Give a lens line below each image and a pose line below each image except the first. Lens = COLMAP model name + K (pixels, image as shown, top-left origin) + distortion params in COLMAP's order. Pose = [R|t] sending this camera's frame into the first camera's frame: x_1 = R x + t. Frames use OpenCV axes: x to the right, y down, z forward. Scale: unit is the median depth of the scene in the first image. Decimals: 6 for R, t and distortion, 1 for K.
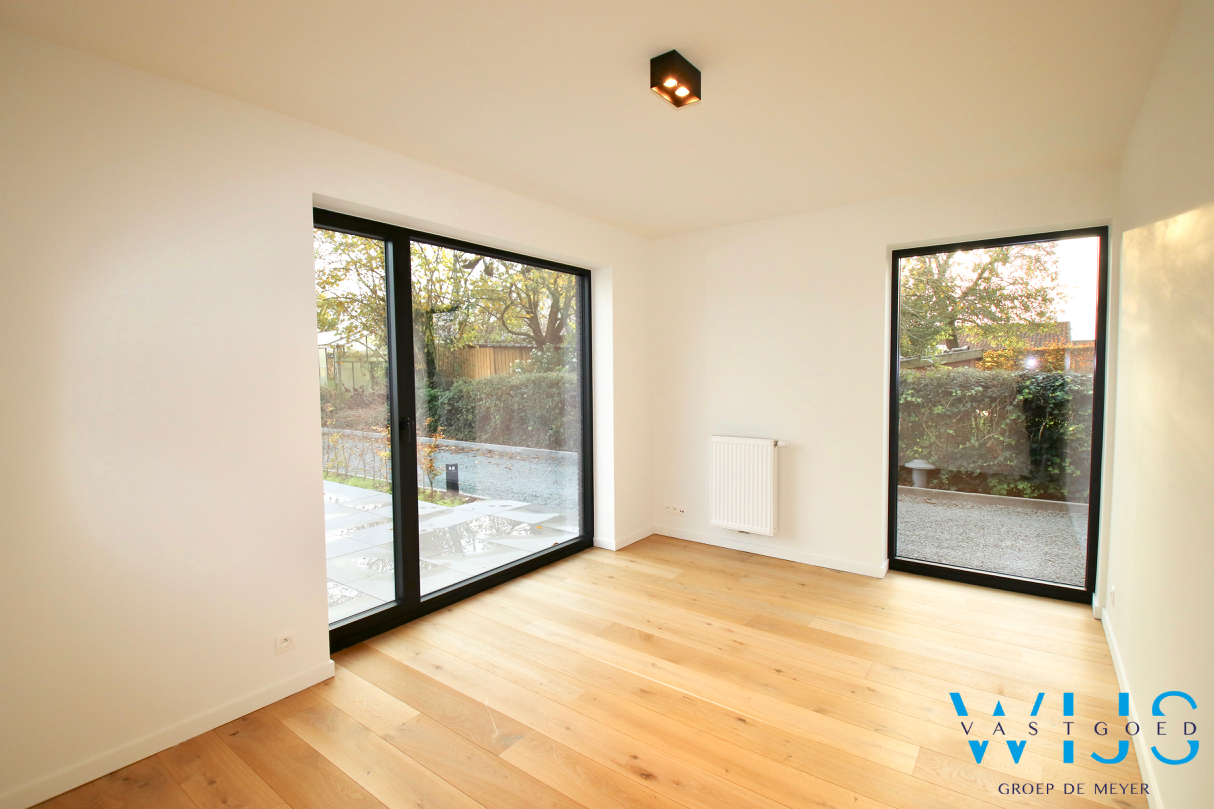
lens RADIAL K [[571.9, 0, 607.0], [0, 571.9, 404.5], [0, 0, 1]] dist [0.002370, -0.015617]
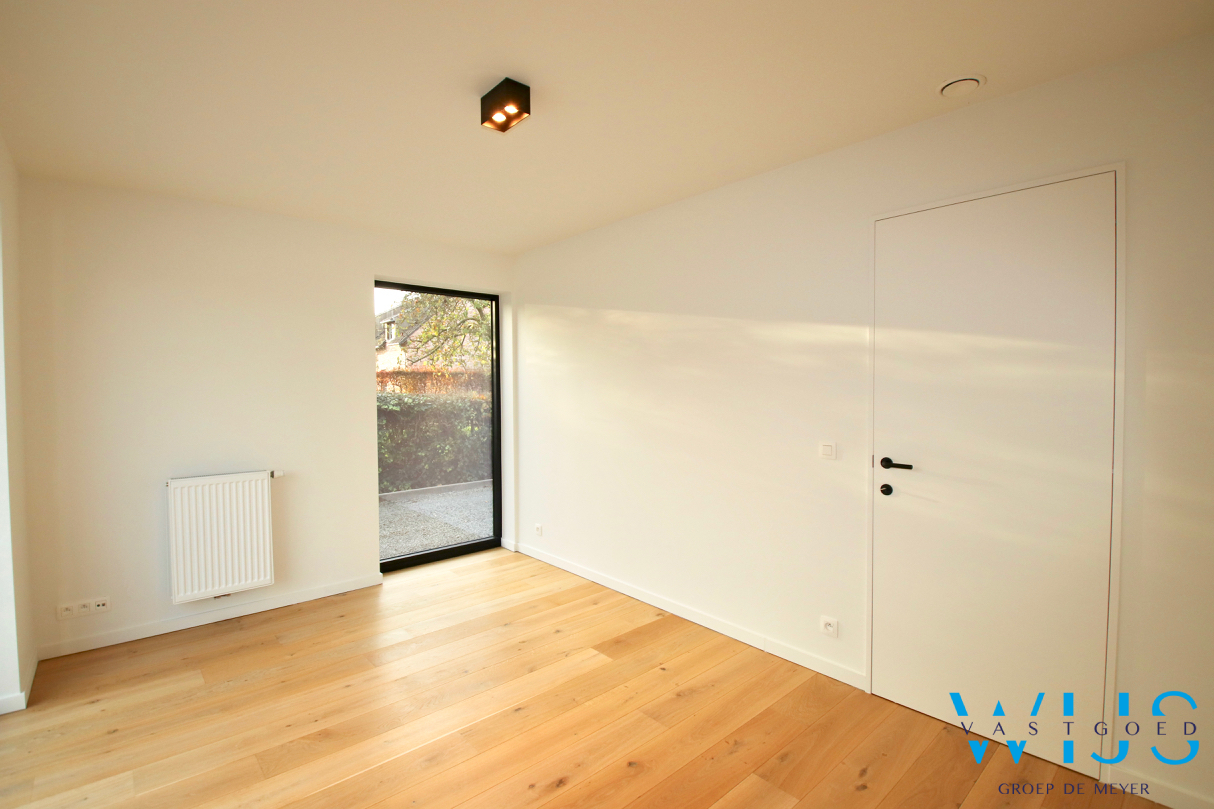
lens RADIAL K [[571.9, 0, 607.0], [0, 571.9, 404.5], [0, 0, 1]] dist [0.002370, -0.015617]
pose [[0.183986, -0.024428, 0.982625, -0.463143], [0.062817, 0.997940, 0.013047, -0.016407], [-0.980919, 0.059325, 0.185142, 0.355193]]
